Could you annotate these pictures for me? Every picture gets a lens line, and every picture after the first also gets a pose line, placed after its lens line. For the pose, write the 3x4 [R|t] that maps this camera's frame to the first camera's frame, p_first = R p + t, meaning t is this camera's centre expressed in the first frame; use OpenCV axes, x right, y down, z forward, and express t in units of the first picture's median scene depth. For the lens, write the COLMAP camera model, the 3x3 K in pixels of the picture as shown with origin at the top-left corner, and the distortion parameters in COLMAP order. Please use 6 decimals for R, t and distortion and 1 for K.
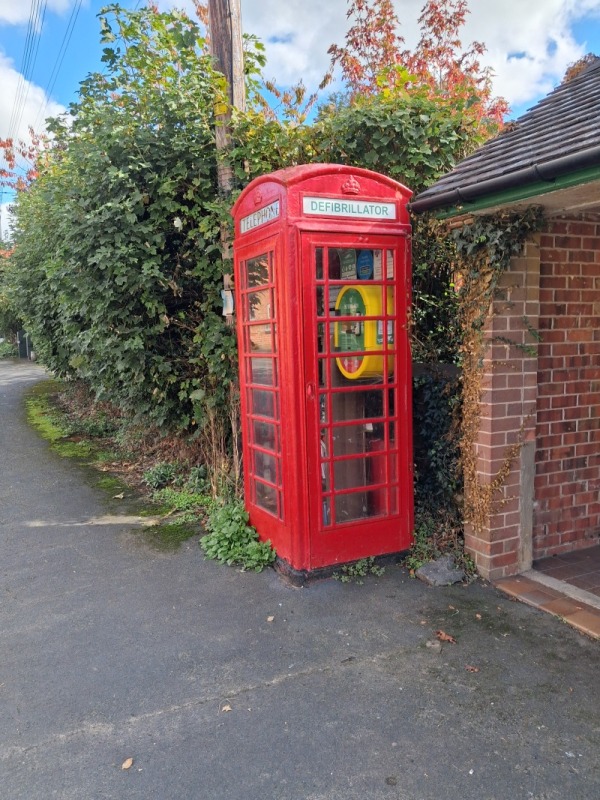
lens RADIAL K [[646.0, 0, 298.7], [0, 646.0, 406.4], [0, 0, 1]] dist [0.005852, -0.054873]
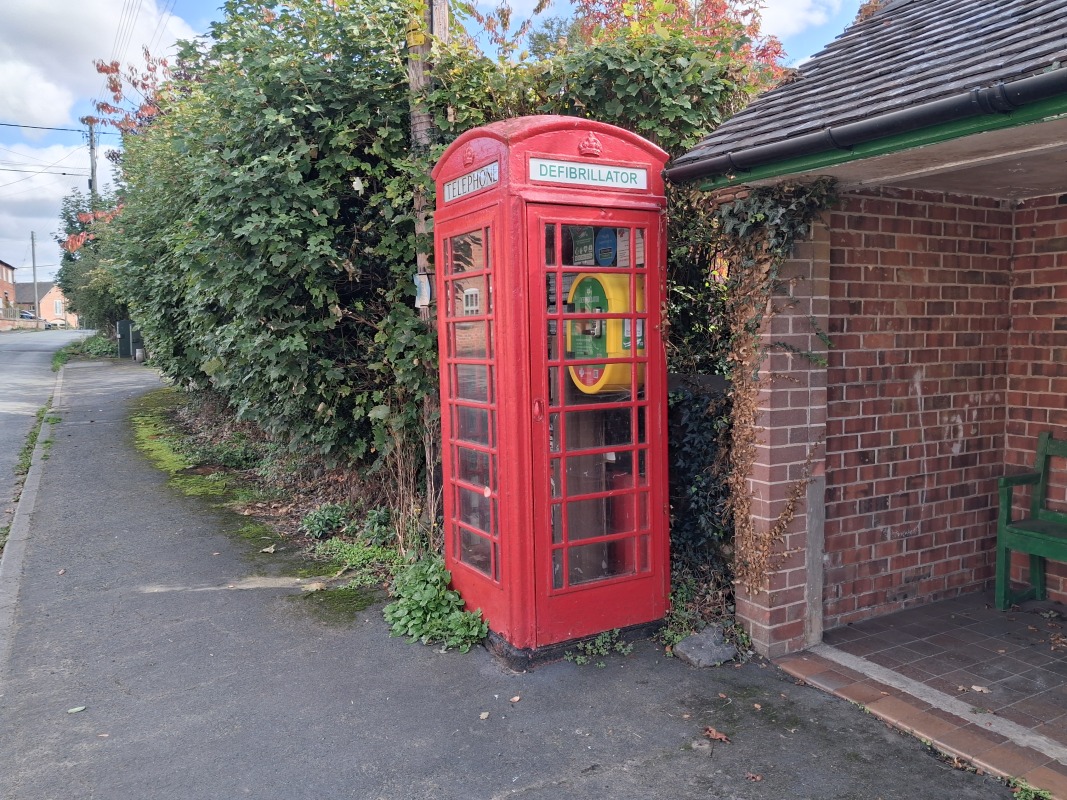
lens RADIAL K [[861.5, 0, 562.2], [0, 861.5, 387.2], [0, 0, 1]] dist [0.005852, -0.054873]
pose [[0.997078, 0.007678, 0.076007, -0.026142], [-0.004375, 0.999042, -0.043531, -0.005975], [-0.076268, 0.043071, 0.996157, -0.011967]]
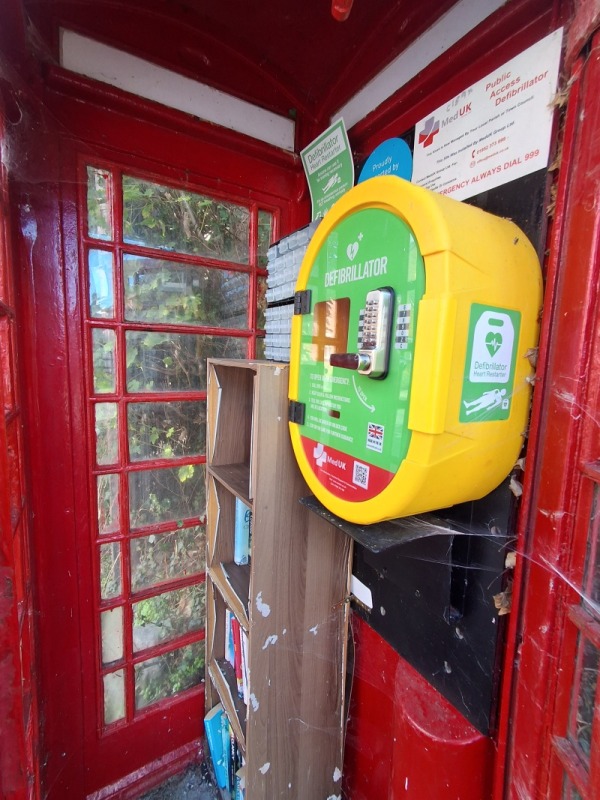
lens RADIAL K [[366.3, 0, 300.0], [0, 366.3, 400.0], [0, 0, 1]] dist [-0.000009, -0.000005]
pose [[0.995025, 0.056679, 0.081936, 0.044903], [-0.057524, 0.998312, 0.007987, -0.092479], [-0.081345, -0.012660, 0.996606, 0.784957]]
